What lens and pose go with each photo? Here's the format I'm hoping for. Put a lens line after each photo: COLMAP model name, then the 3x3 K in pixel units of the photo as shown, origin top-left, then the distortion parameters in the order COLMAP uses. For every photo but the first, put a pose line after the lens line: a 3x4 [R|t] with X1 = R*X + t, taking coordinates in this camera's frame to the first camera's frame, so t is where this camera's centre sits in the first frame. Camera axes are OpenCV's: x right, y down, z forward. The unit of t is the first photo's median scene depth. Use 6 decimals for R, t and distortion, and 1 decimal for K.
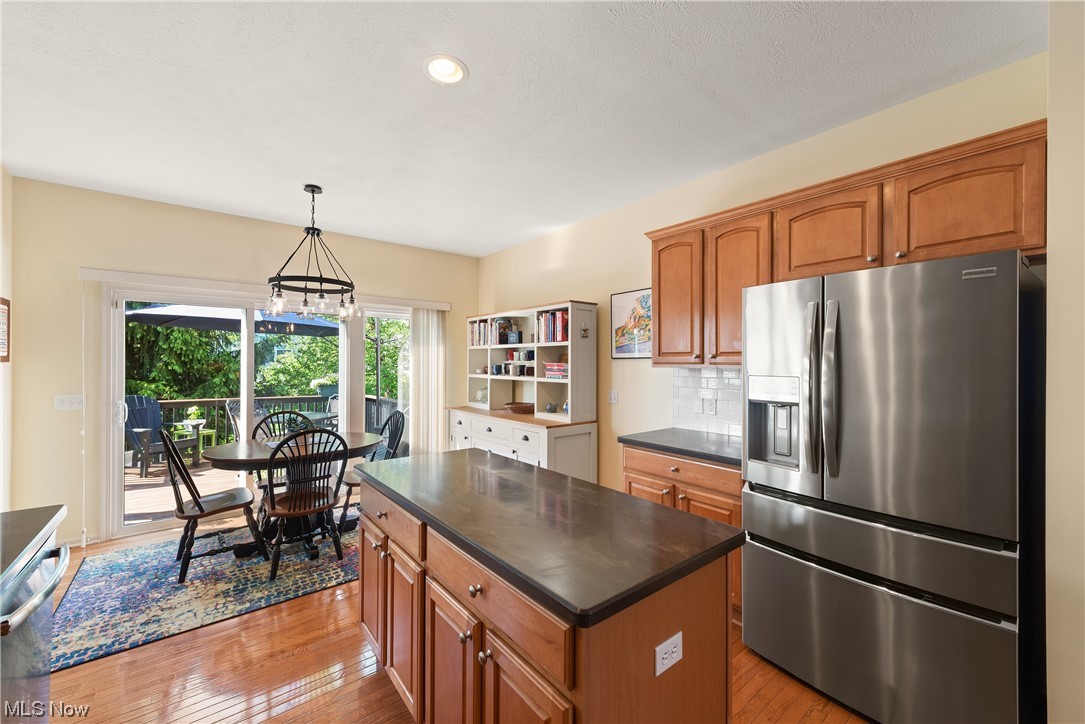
lens RADIAL K [[427.0, 0, 540.0], [0, 427.0, 362.3], [0, 0, 1]] dist [0.012867, -0.001338]
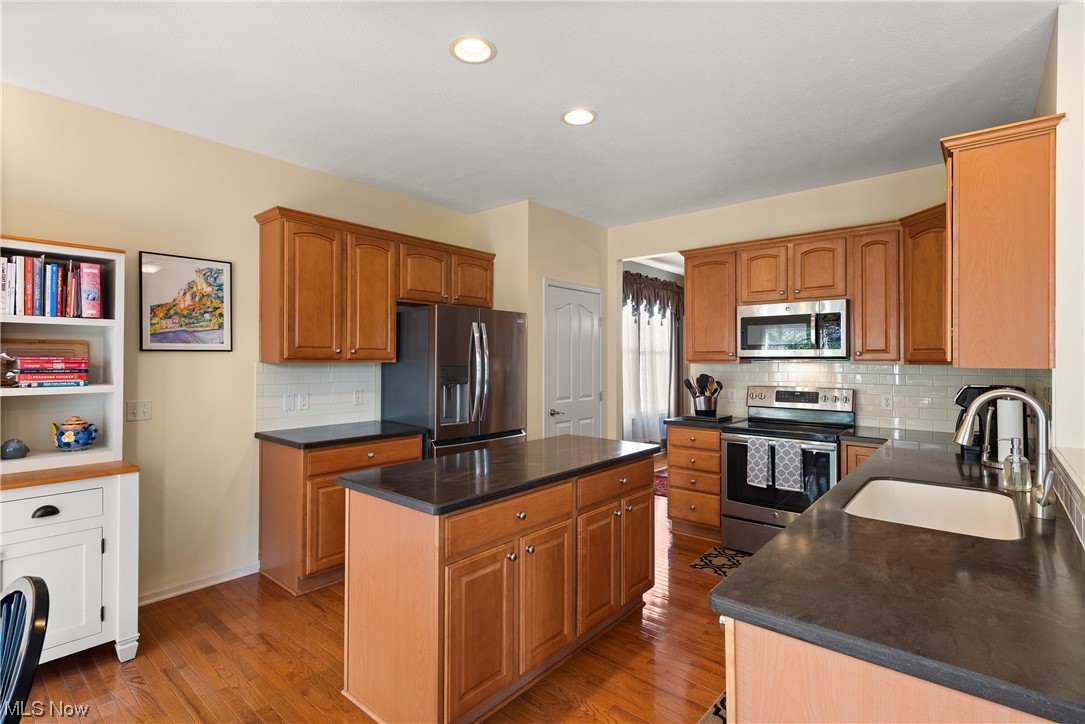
lens RADIAL K [[519.2, 0, 542.5], [0, 519.2, 357.5], [0, 0, 1]] dist [0.002165, -0.000634]
pose [[-0.186874, 0.000120, 0.982384, -0.673303], [-0.003131, 0.999995, -0.000718, 0.000463], [-0.982379, -0.003210, -0.186872, 0.518069]]
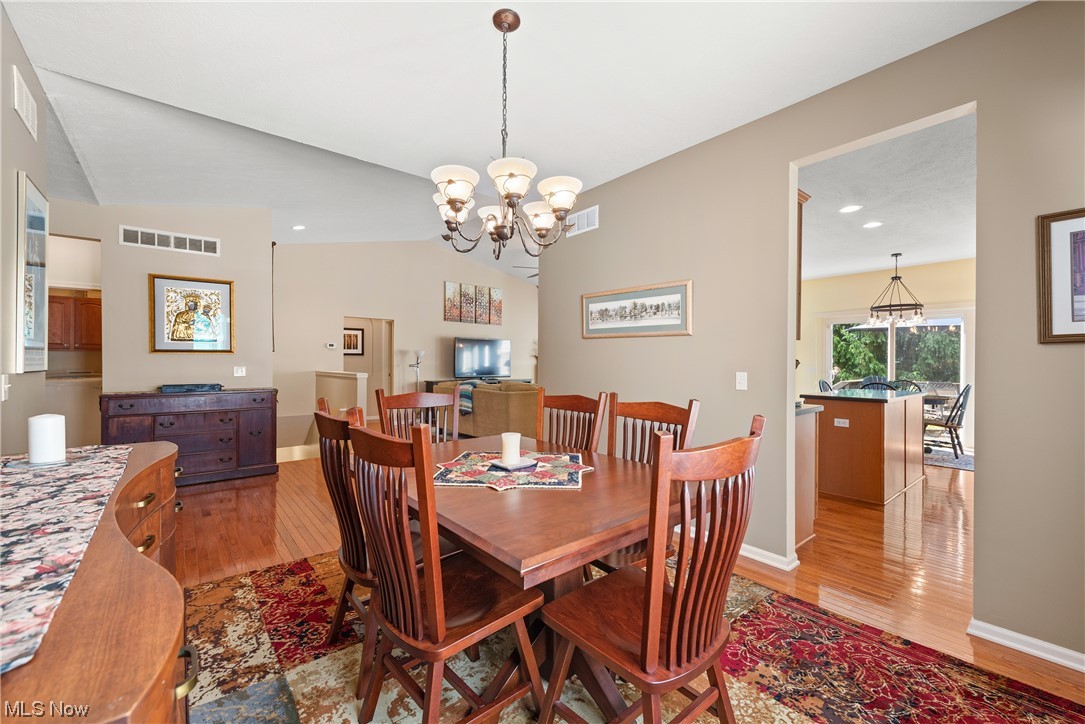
lens RADIAL K [[441.6, 0, 538.3], [0, 441.6, 363.3], [0, 0, 1]] dist [0.010178, -0.002539]
pose [[0.009393, -0.000348, -0.999956, 1.103293], [-0.005200, 0.999986, -0.000397, 0.052926], [0.999942, 0.005203, 0.009391, -0.438967]]
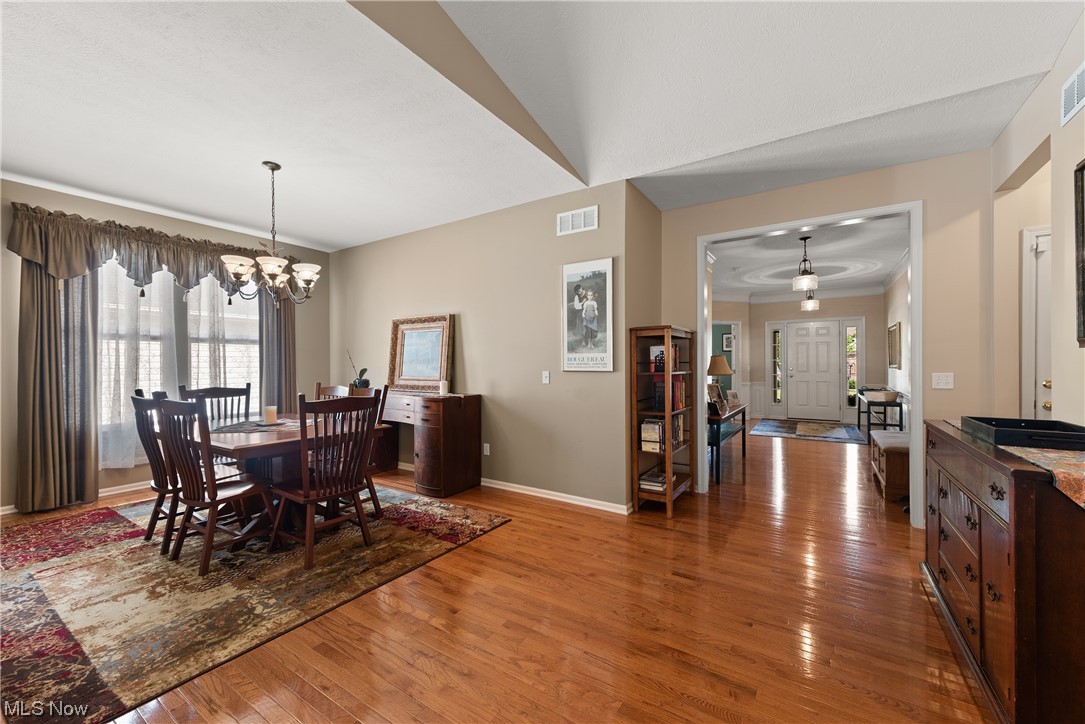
lens RADIAL K [[427.0, 0, 540.4], [0, 427.0, 365.2], [0, 0, 1]] dist [0.012867, -0.001338]
pose [[-0.305164, -0.005634, 0.952283, -0.331836], [0.003376, 0.999970, 0.006998, 0.046328], [-0.952294, 0.005350, -0.305136, -0.707381]]
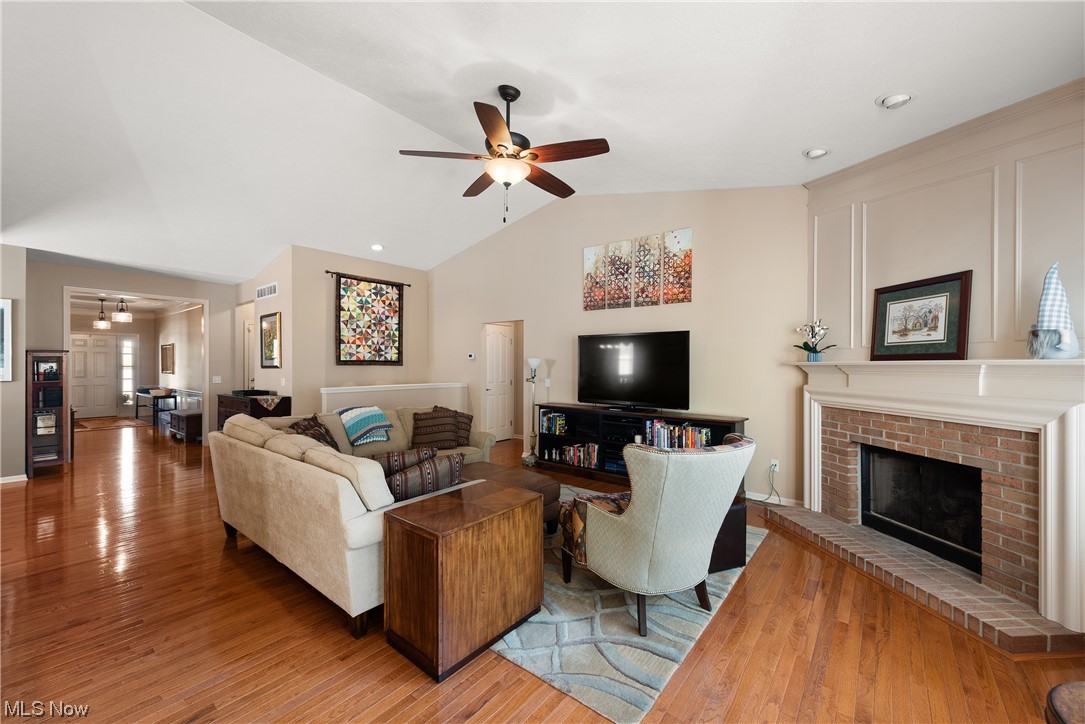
lens RADIAL K [[427.0, 0, 544.5], [0, 427.0, 363.1], [0, 0, 1]] dist [0.012867, -0.001338]
pose [[-0.975721, -0.005127, -0.218959, -0.761767], [-0.004593, 0.999985, -0.002946, 0.010873], [0.218971, -0.001869, -0.975730, 0.437803]]
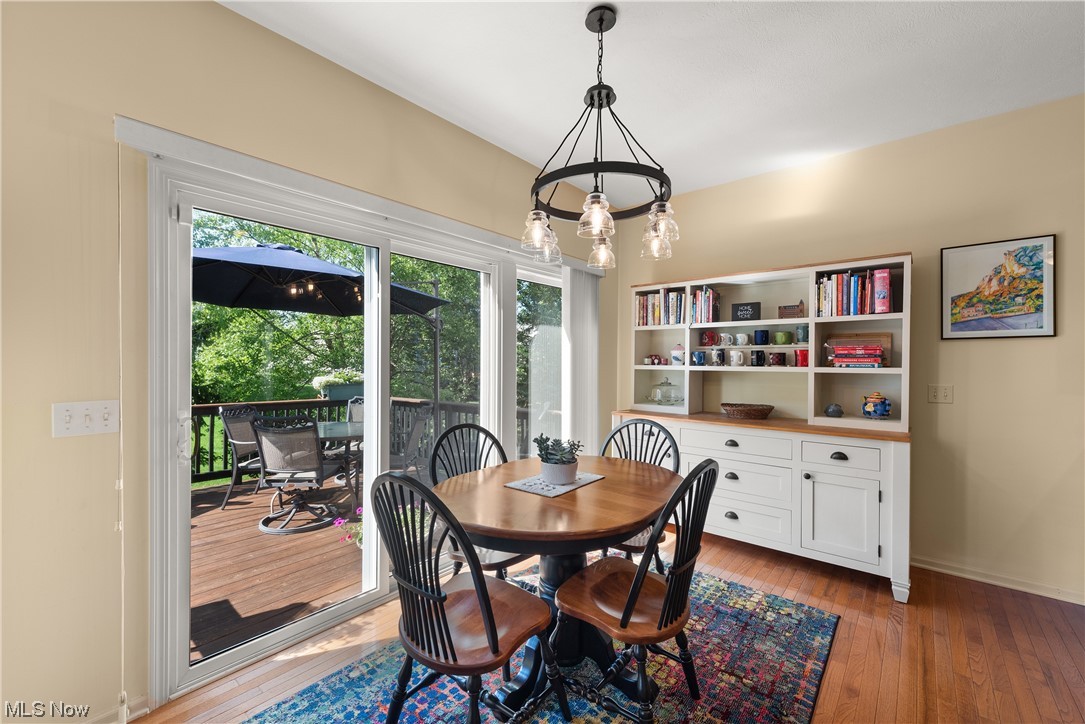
lens RADIAL K [[441.6, 0, 538.0], [0, 441.6, 364.6], [0, 0, 1]] dist [0.010178, -0.002539]
pose [[0.982230, 0.000138, 0.187684, -0.588214], [-0.001441, 0.999976, 0.006804, 0.027416], [-0.187678, -0.006954, 0.982206, 0.378220]]
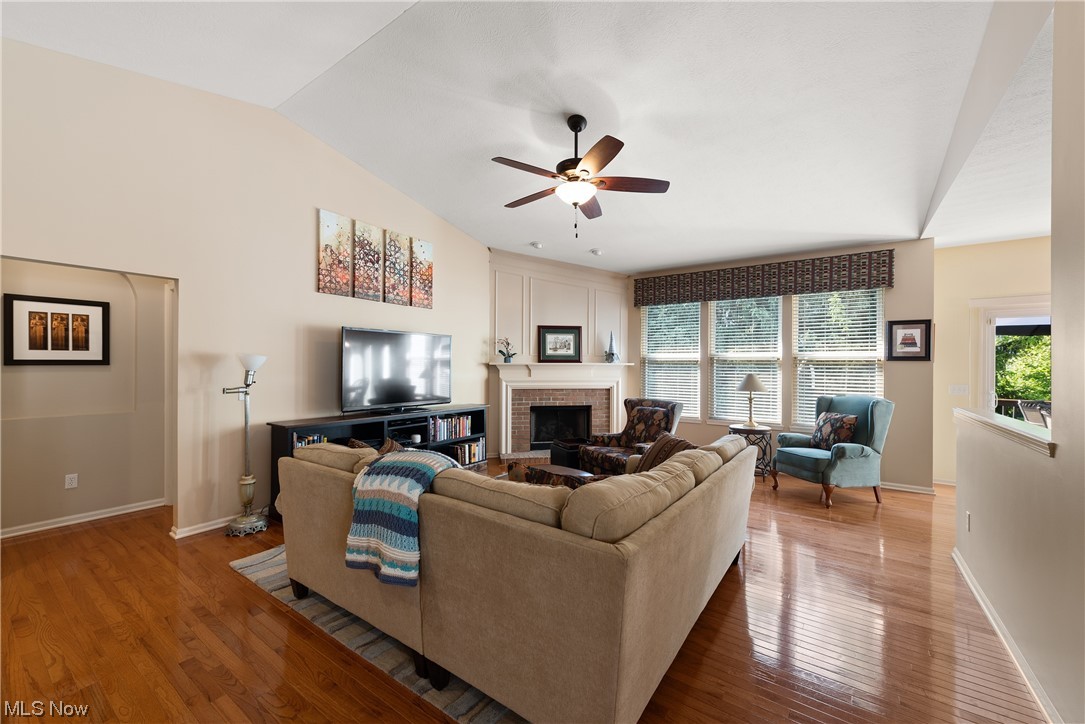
lens RADIAL K [[427.0, 0, 540.9], [0, 427.0, 365.5], [0, 0, 1]] dist [0.012867, -0.001338]
pose [[0.270820, 0.000201, -0.962630, -0.030867], [-0.004958, 0.999987, -0.001186, 0.013408], [0.962617, 0.005093, 0.270818, -0.660090]]
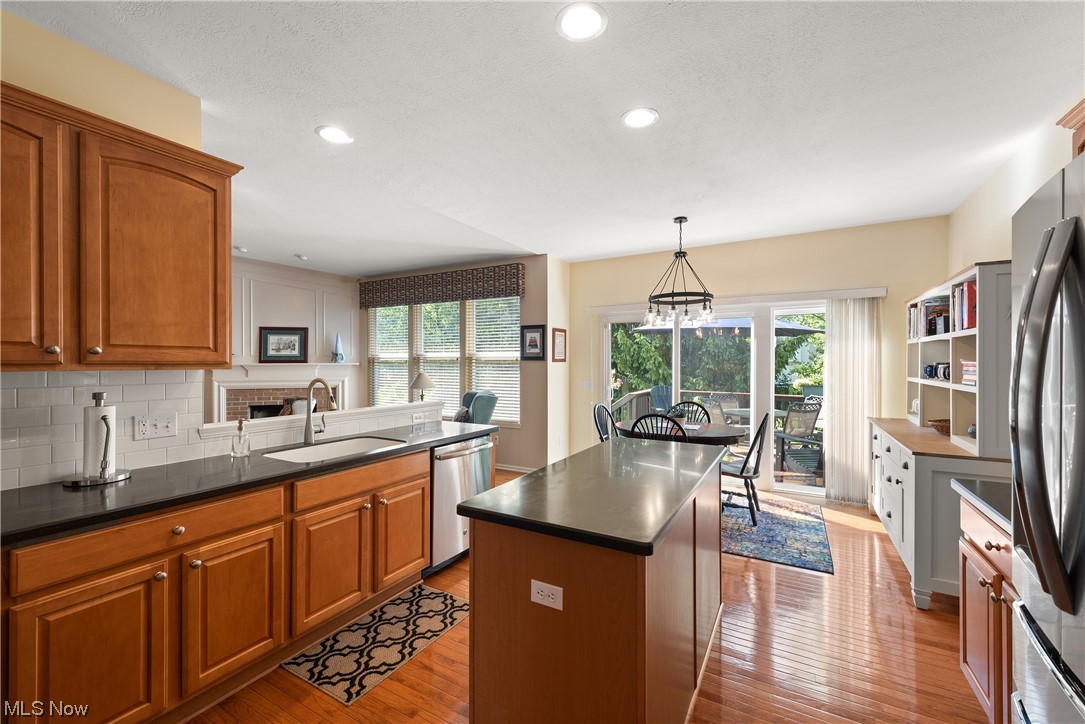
lens RADIAL K [[441.6, 0, 543.0], [0, 441.6, 365.6], [0, 0, 1]] dist [0.010178, -0.002539]
pose [[0.370959, 0.005217, -0.928635, 0.408237], [0.001733, 0.999979, 0.006310, 0.001814], [0.928648, -0.003951, 0.370942, 0.140198]]
